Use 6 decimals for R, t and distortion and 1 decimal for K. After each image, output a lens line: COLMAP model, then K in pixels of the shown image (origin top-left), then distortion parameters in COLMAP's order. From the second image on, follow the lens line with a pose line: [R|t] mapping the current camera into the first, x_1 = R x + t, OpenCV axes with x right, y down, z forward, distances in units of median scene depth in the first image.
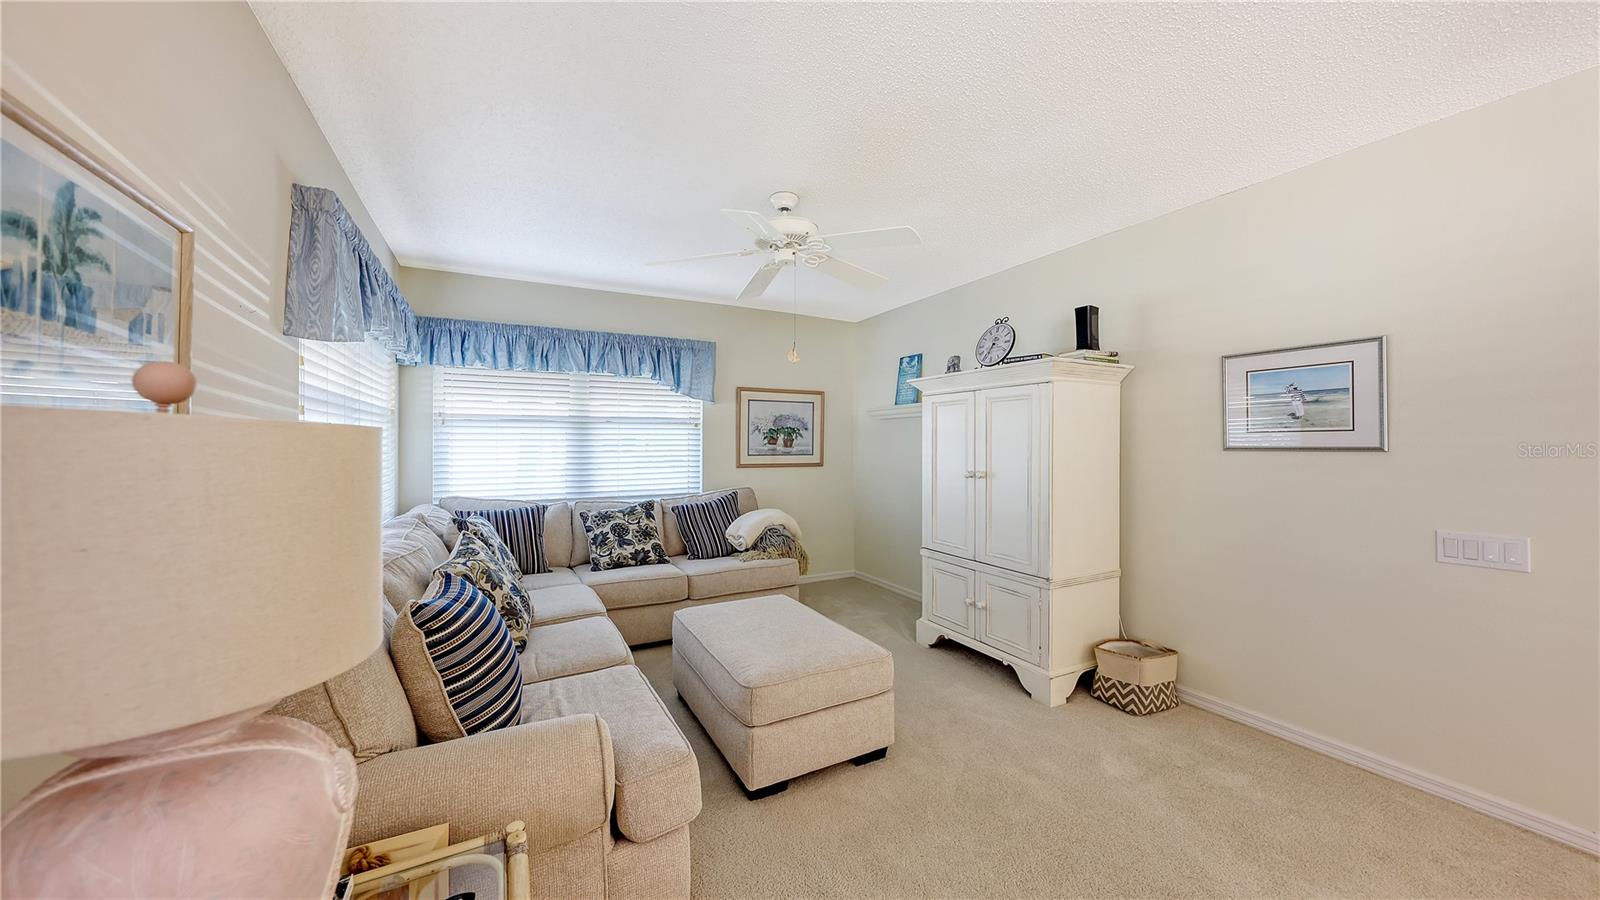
lens RADIAL K [[559.3, 0, 804.7], [0, 559.3, 438.2], [0, 0, 1]] dist [0.001855, -0.000891]
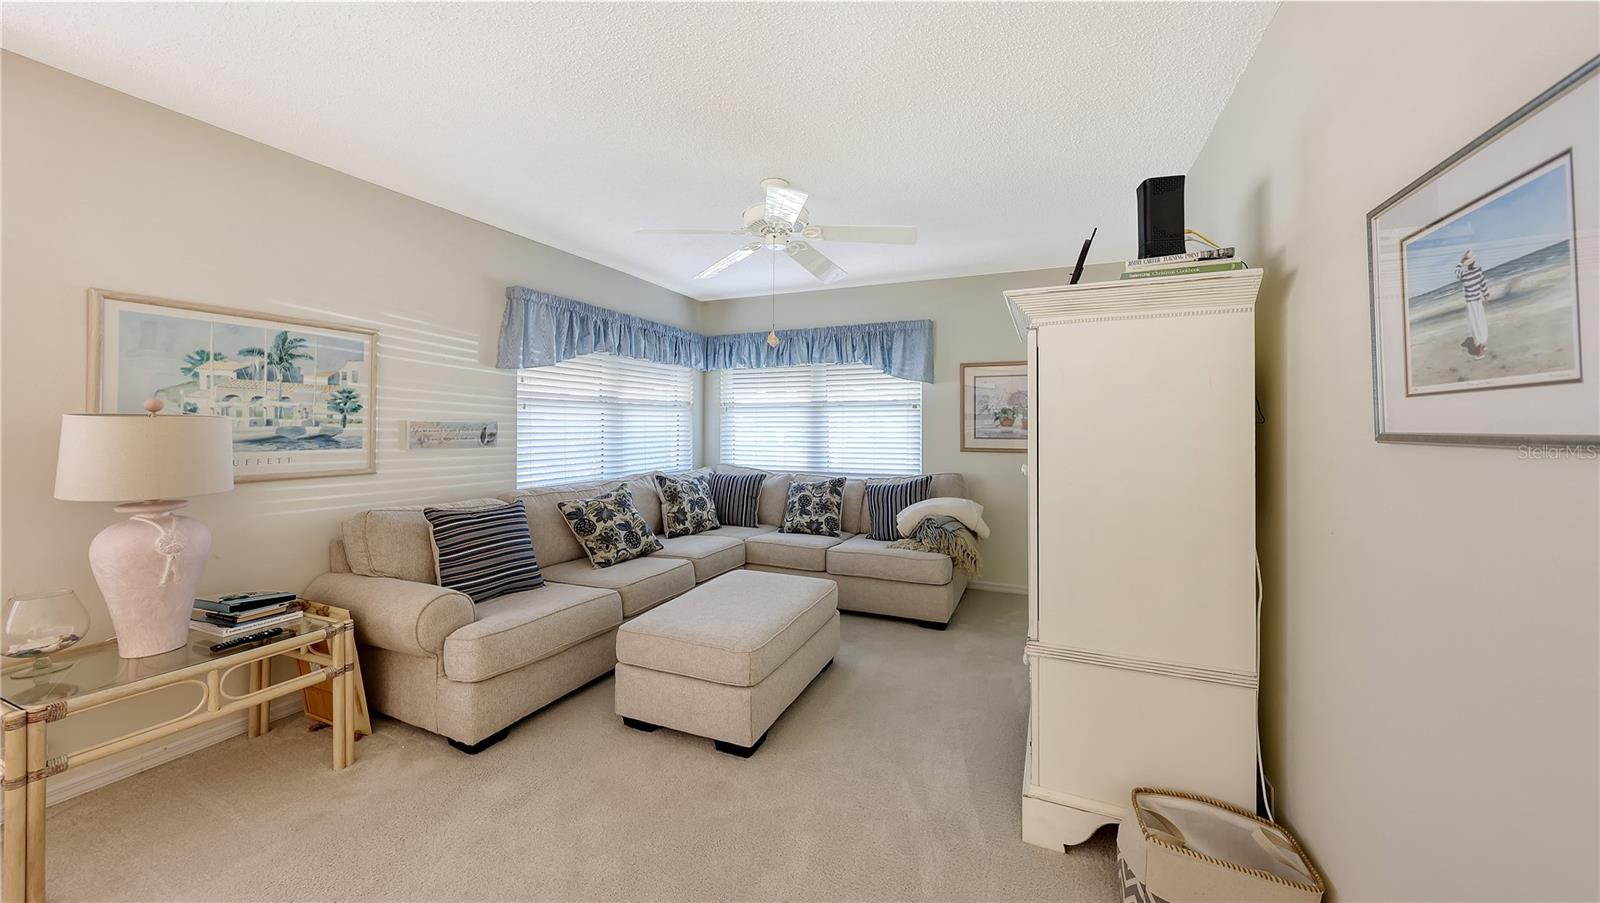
lens RADIAL K [[559.3, 0, 802.9], [0, 559.3, 415.4], [0, 0, 1]] dist [0.001855, -0.000891]
pose [[0.619854, -0.012628, -0.784616, 0.545758], [0.005608, 0.999916, -0.011663, 0.003169], [0.784697, 0.002829, 0.619873, 0.281841]]
